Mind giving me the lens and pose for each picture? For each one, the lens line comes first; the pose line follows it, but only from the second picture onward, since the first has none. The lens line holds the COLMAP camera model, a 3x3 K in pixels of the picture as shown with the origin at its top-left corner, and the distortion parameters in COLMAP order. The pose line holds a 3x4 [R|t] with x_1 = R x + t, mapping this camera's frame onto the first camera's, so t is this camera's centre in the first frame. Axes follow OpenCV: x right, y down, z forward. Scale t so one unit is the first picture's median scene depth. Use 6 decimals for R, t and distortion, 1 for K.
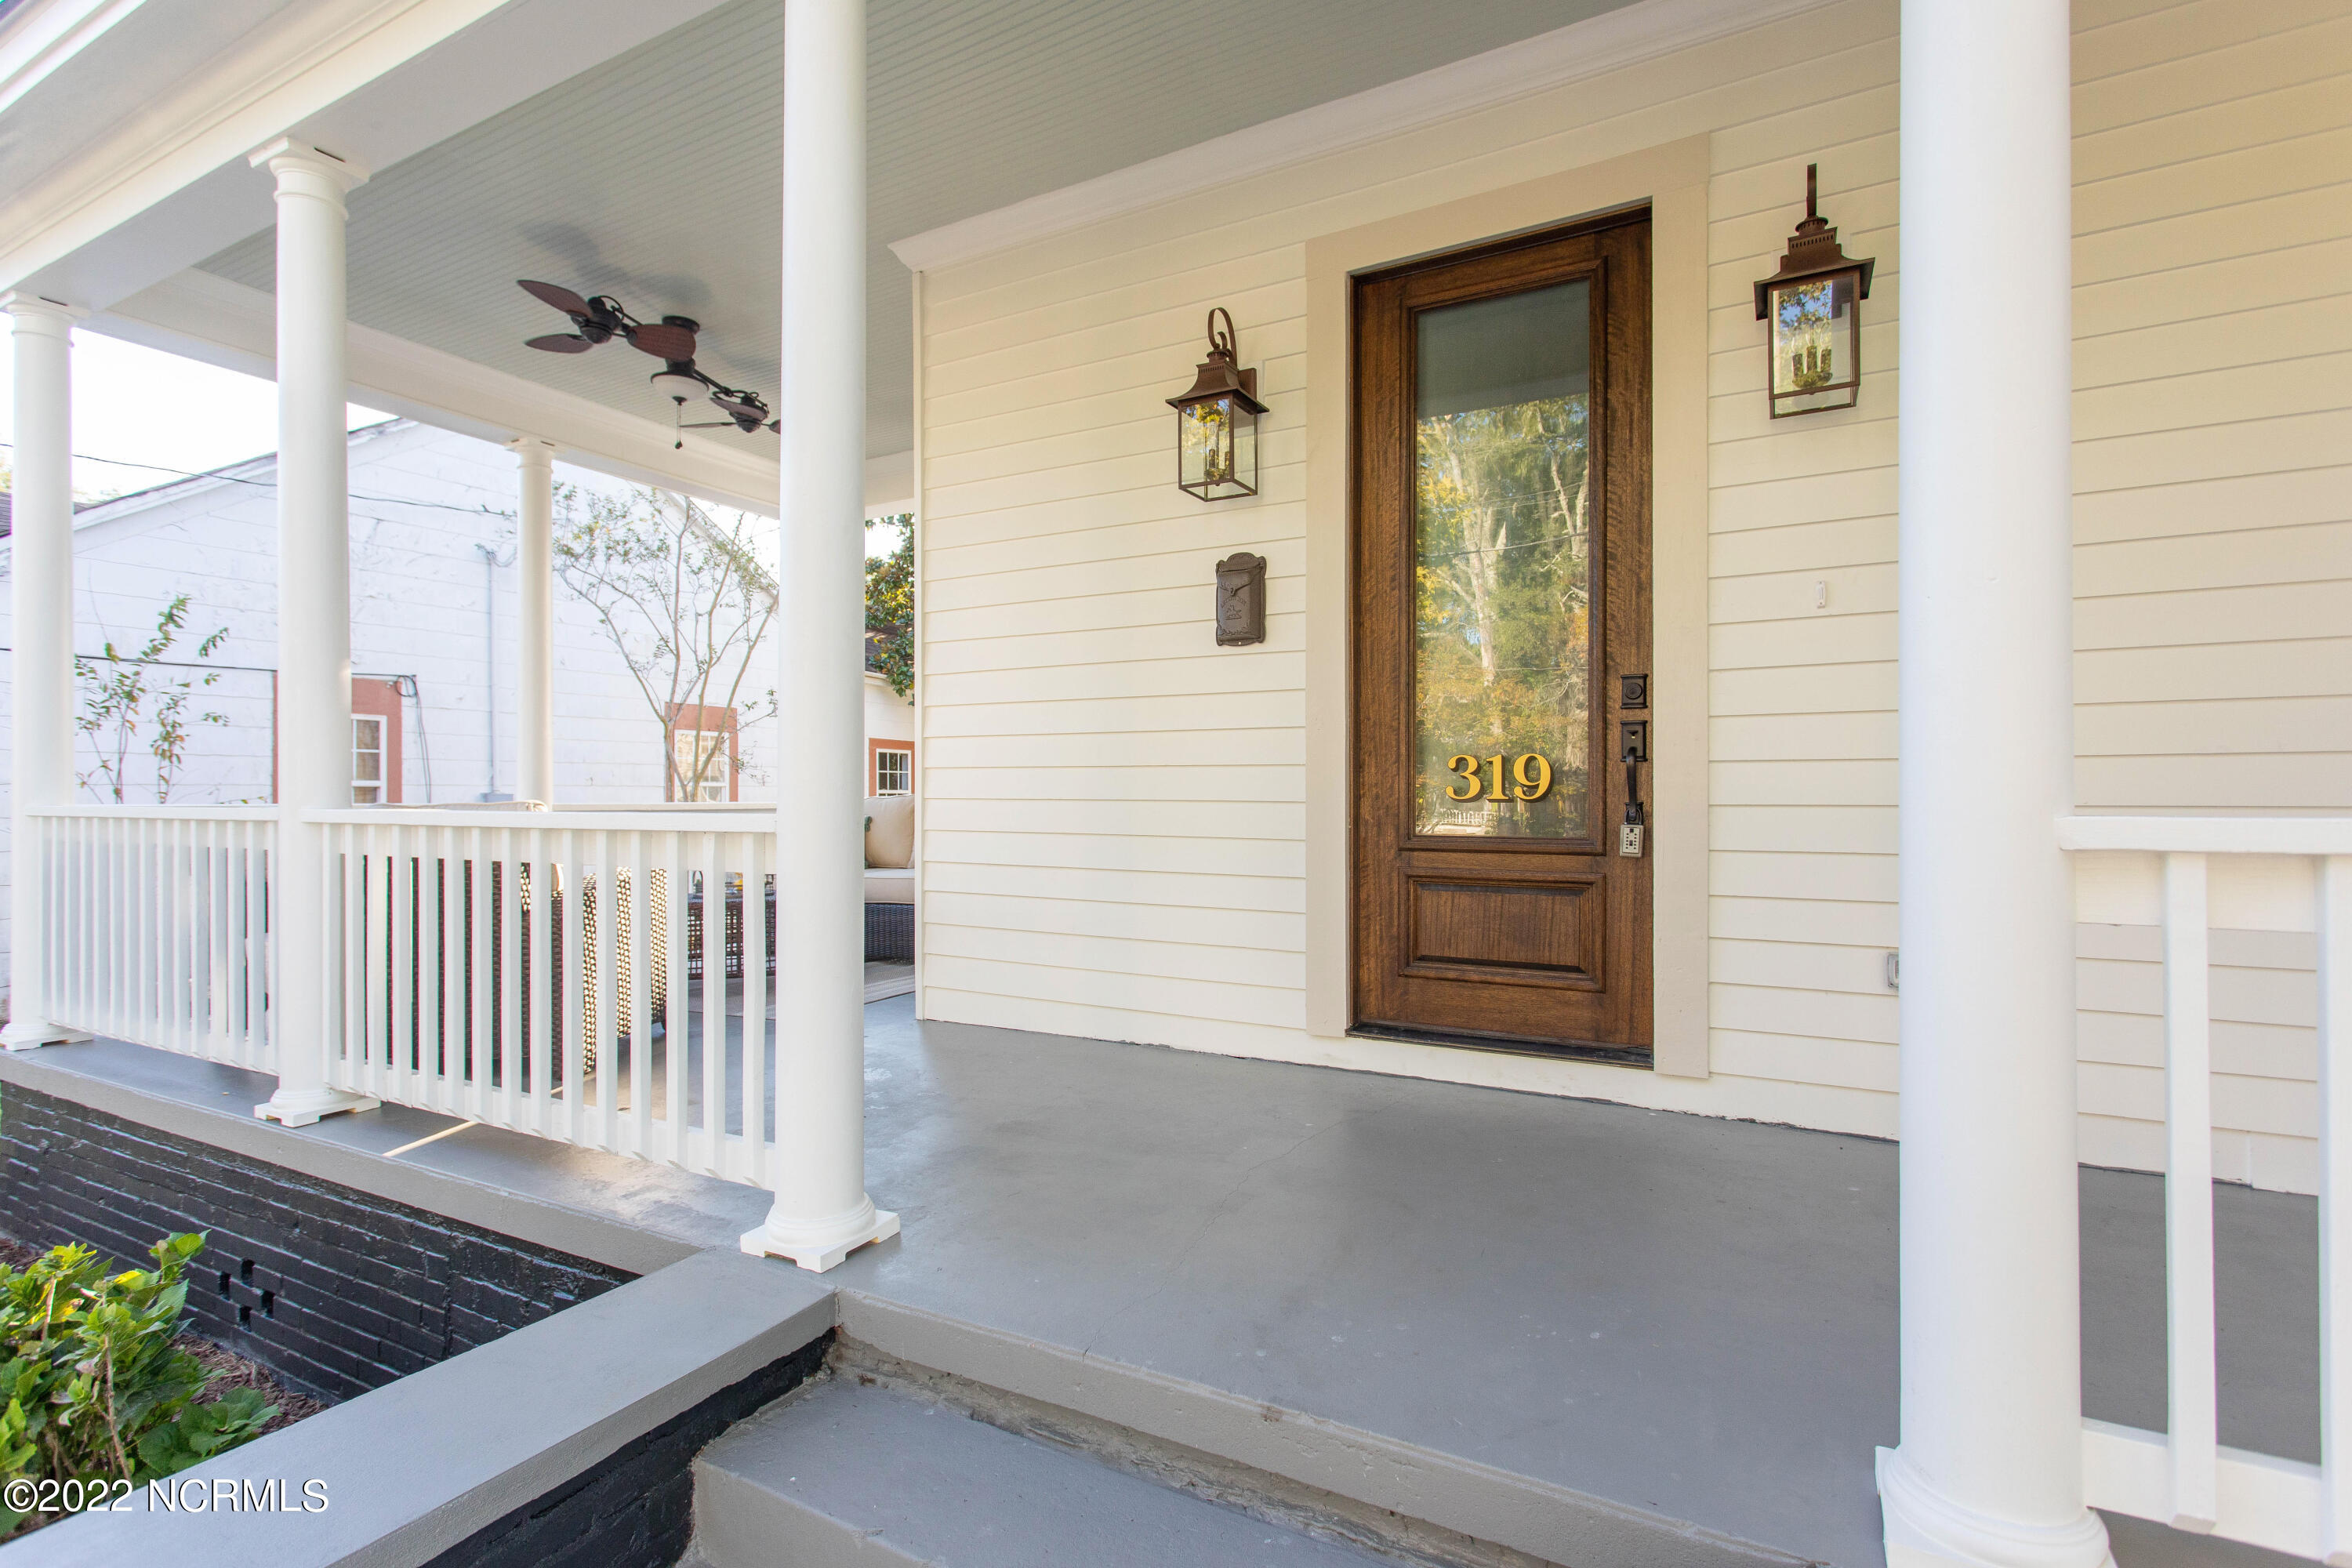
lens RADIAL K [[1140.0, 0, 1172.2], [0, 1140.0, 784.0], [0, 0, 1]] dist [0.002742, 0.002072]
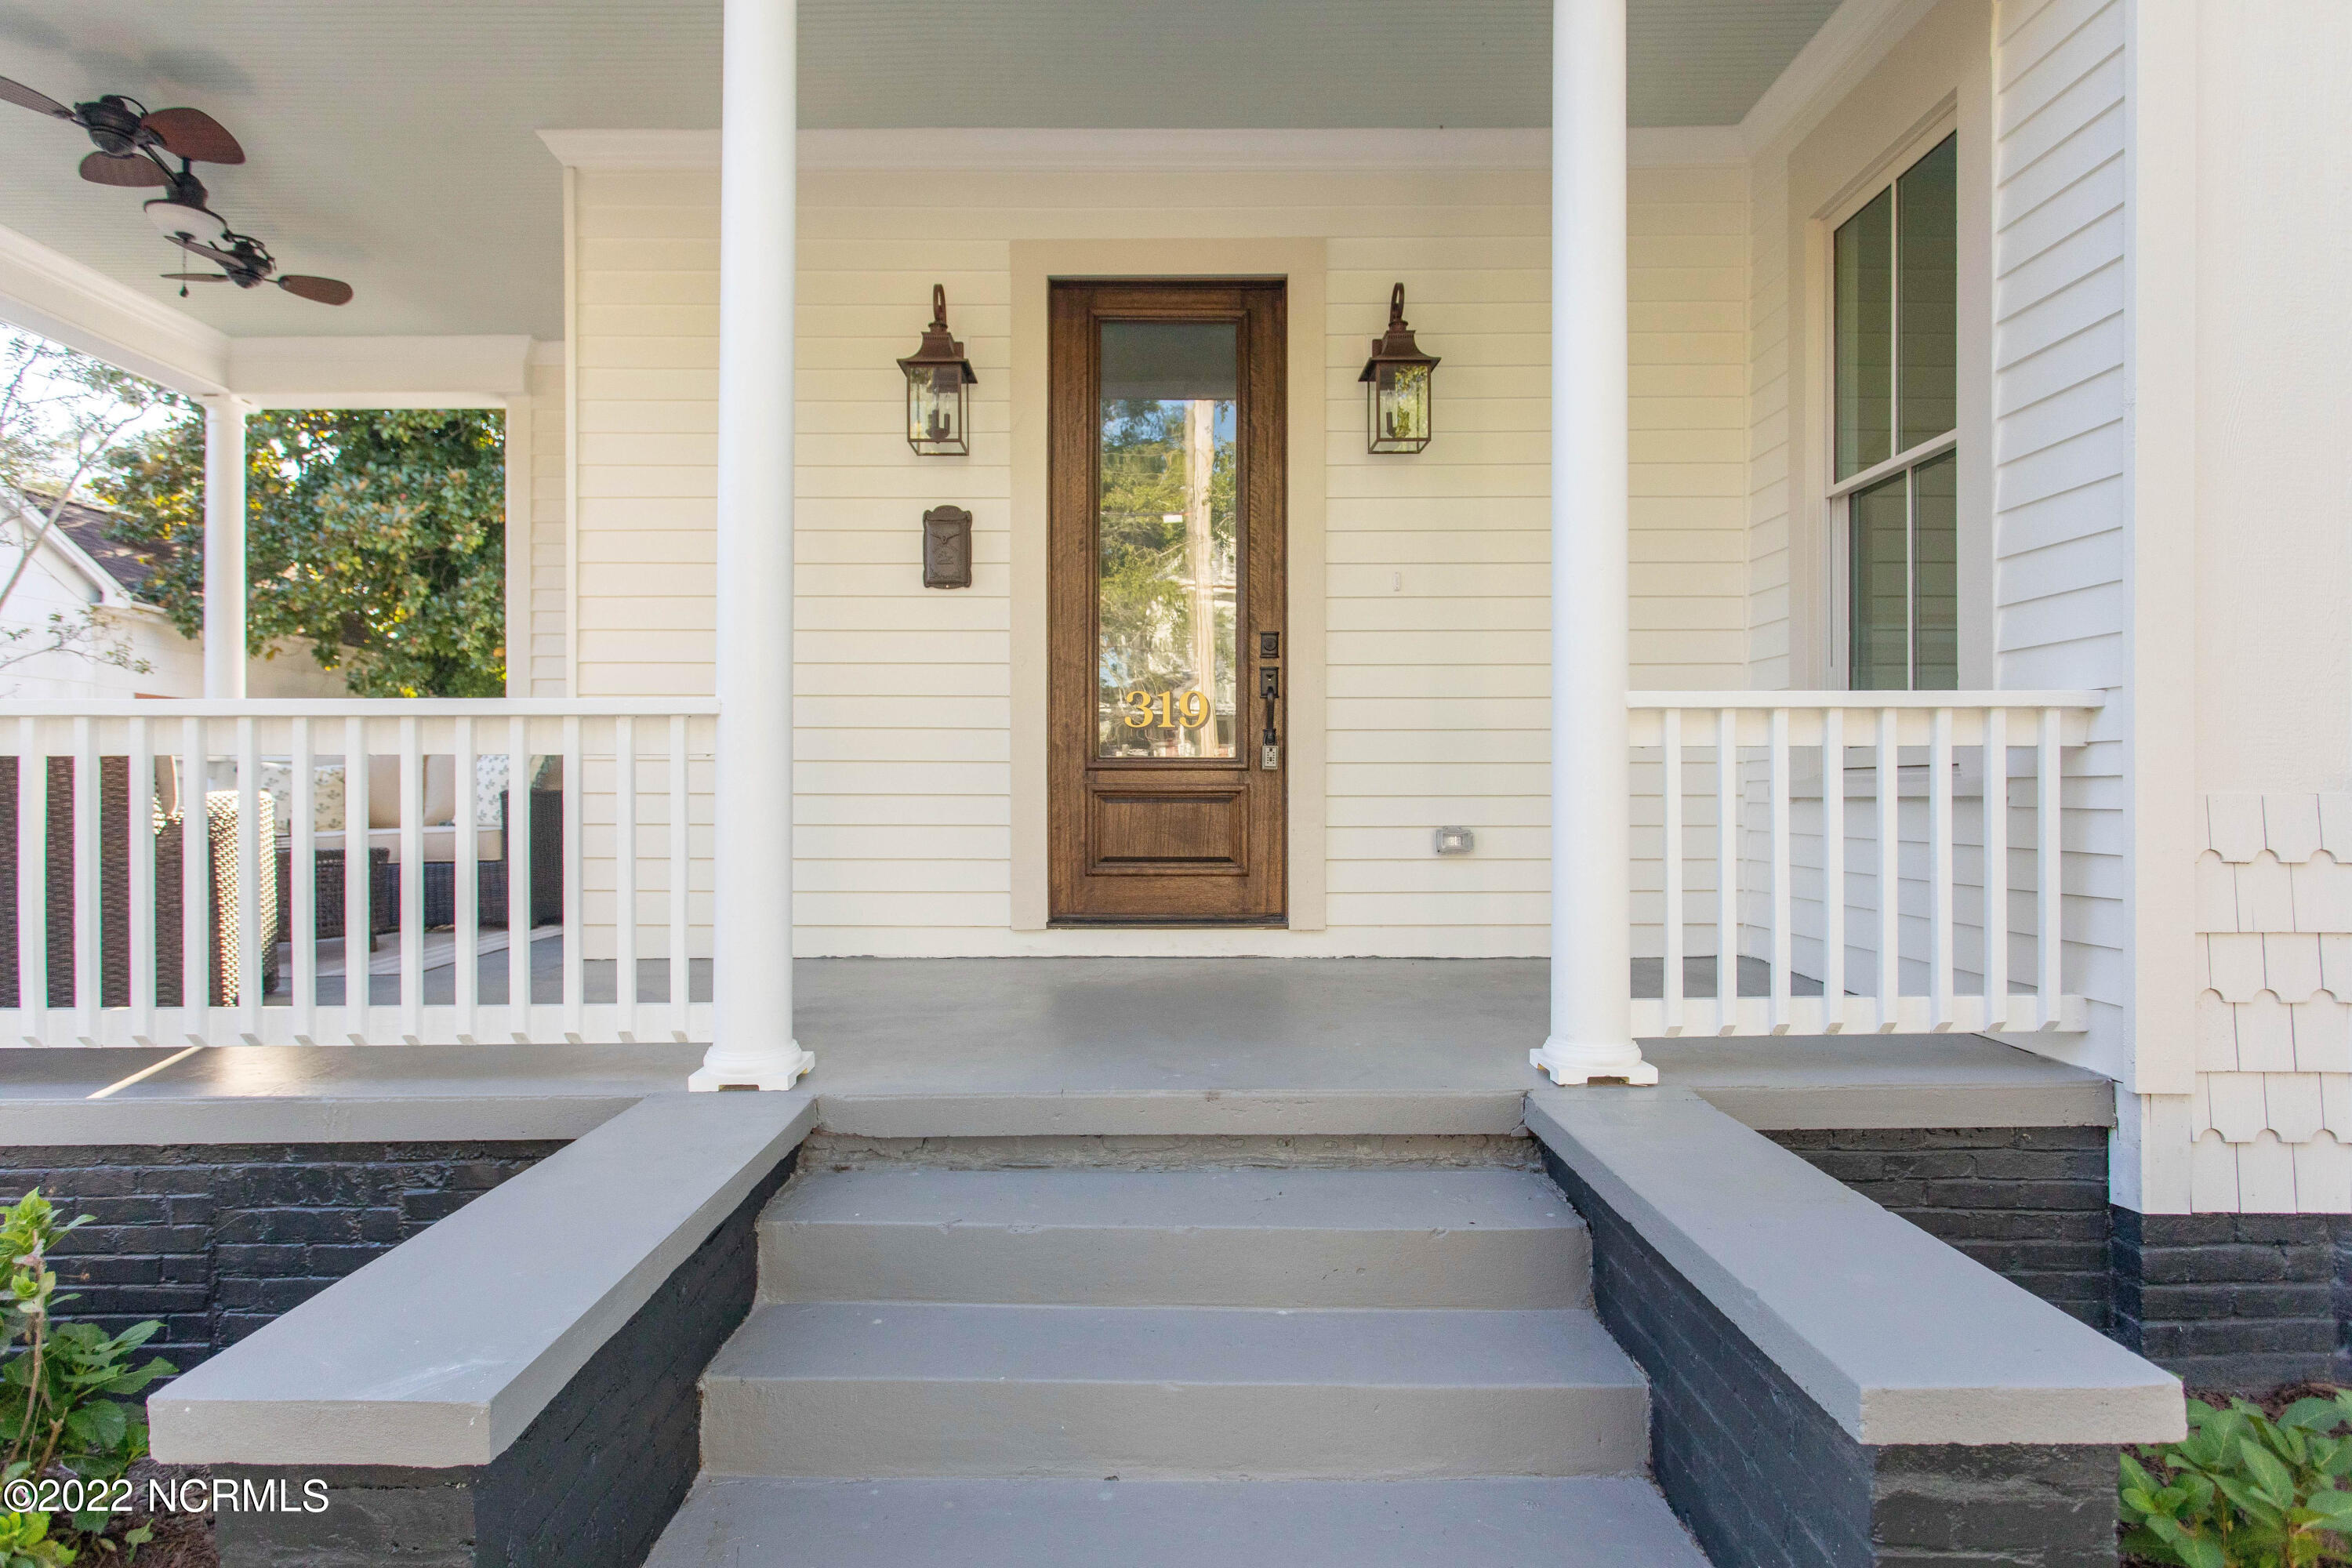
lens RADIAL K [[1287.8, 0, 1175.8], [0, 1287.8, 787.5], [0, 0, 1]] dist [0.005304, 0.002879]
pose [[0.865022, 0.000860, 0.501733, -0.396574], [-0.000884, 1.000000, -0.000189, 0.076480], [-0.501733, -0.000280, 0.865023, -0.210775]]
